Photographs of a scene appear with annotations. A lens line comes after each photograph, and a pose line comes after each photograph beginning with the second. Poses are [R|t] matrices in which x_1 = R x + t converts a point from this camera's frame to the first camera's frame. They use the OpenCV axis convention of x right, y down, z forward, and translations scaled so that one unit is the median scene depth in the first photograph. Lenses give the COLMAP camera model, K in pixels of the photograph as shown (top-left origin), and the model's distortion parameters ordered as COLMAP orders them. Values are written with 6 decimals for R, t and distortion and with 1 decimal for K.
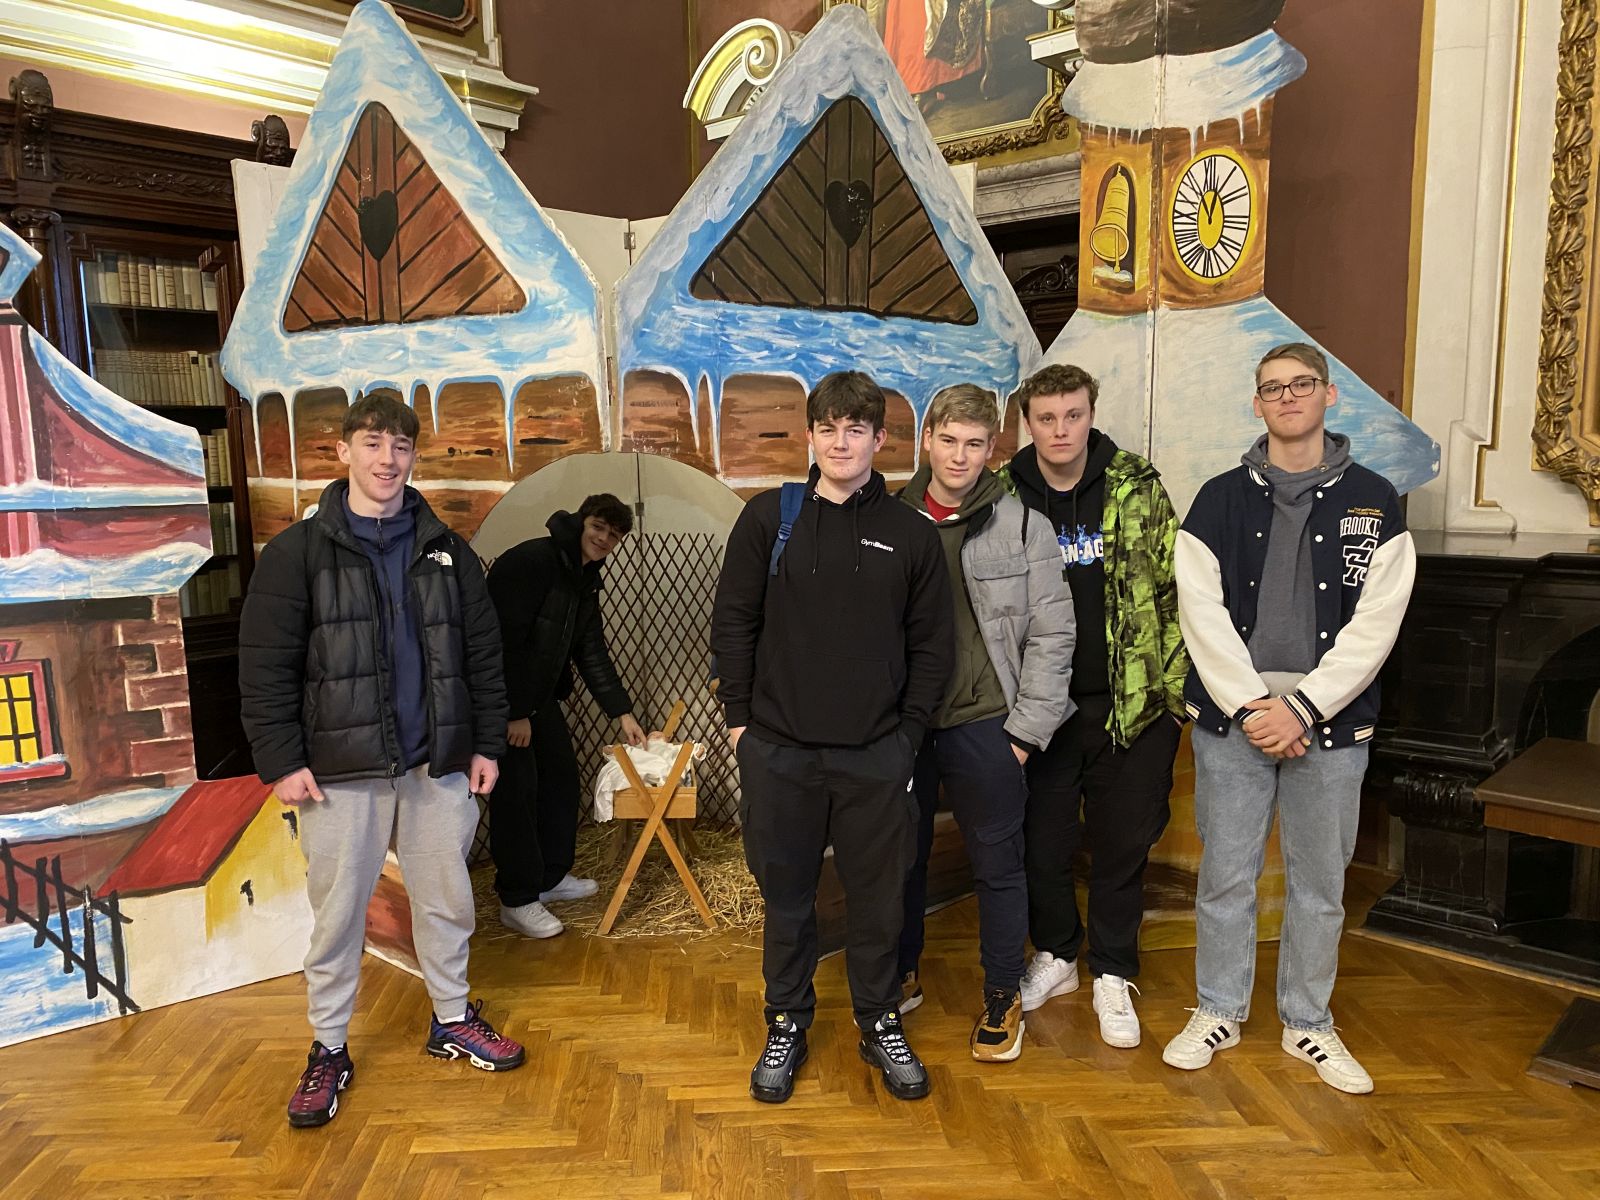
lens RADIAL K [[1220.5, 0, 800.0], [0, 1220.5, 600.0], [0, 0, 1]] dist [0.067179, -0.053204]
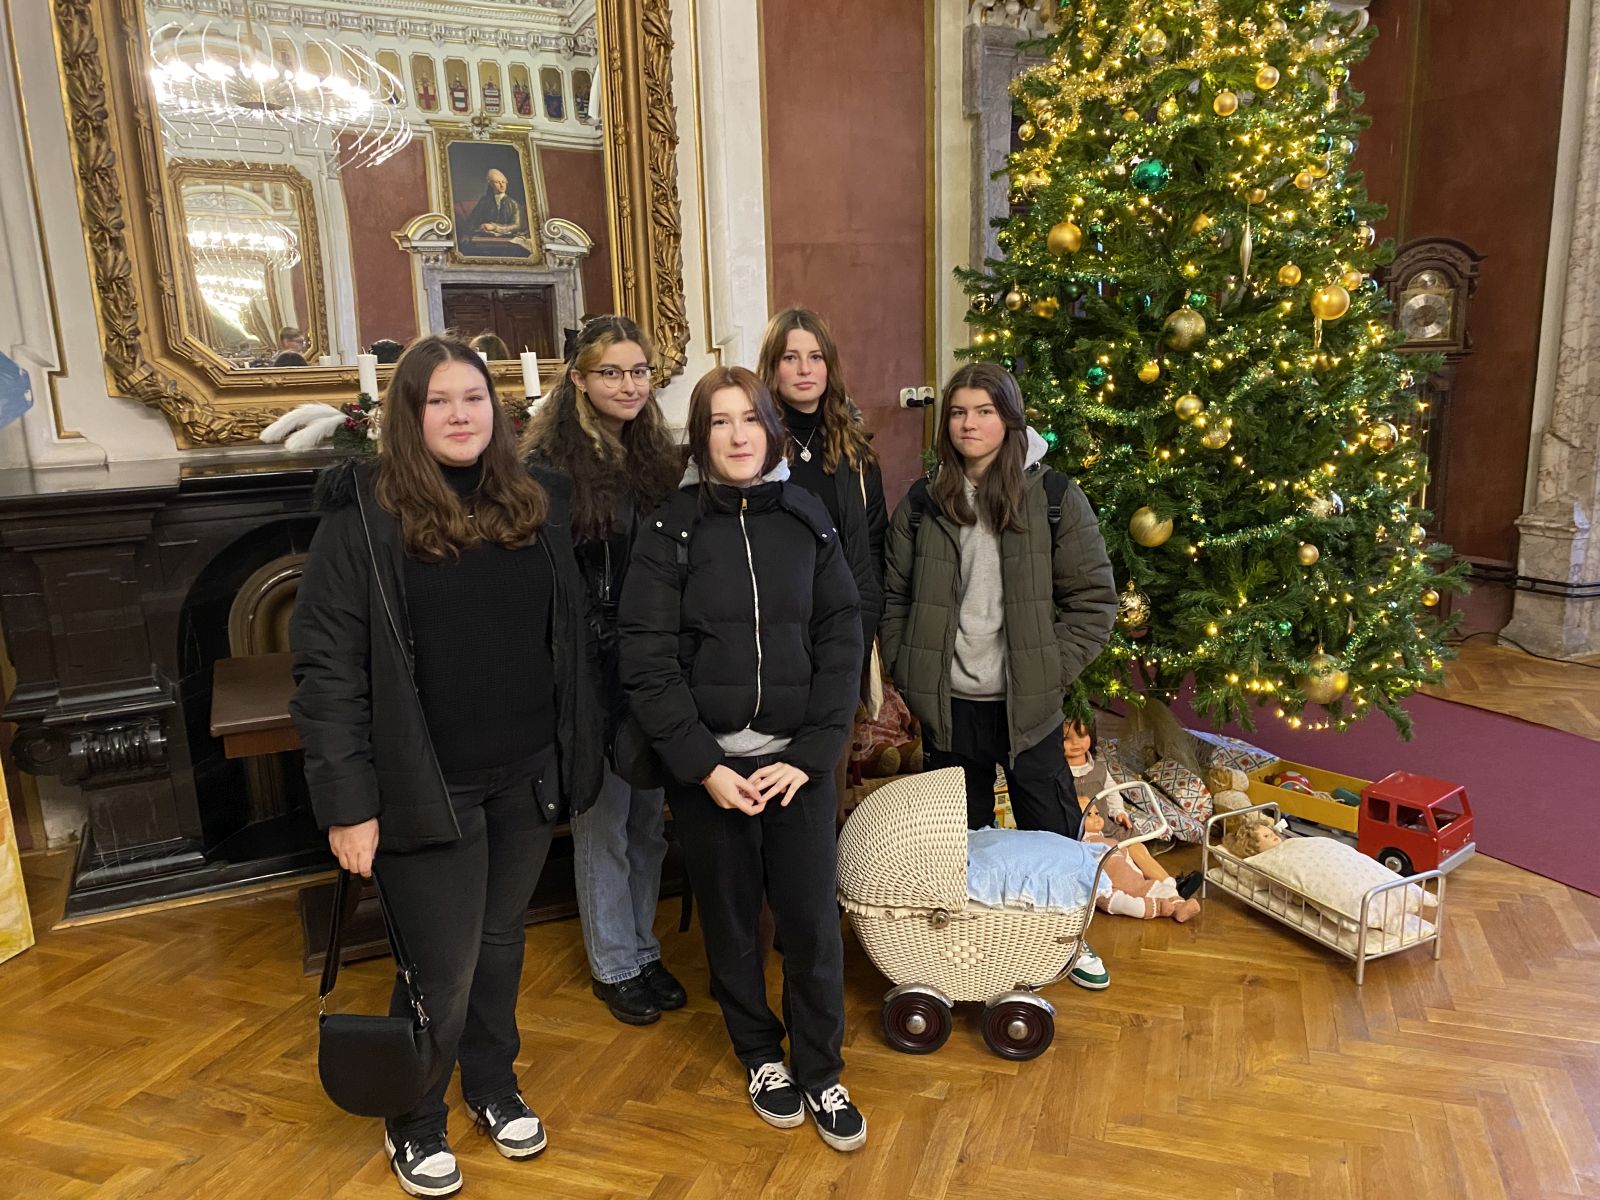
lens RADIAL K [[1220.5, 0, 800.0], [0, 1220.5, 600.0], [0, 0, 1]] dist [0.067179, -0.053204]
pose [[0.412152, -0.191909, 0.890675, -0.079784], [0.145109, 0.978914, 0.143773, -0.011518], [-0.899486, 0.069988, 0.431309, 0.121245]]
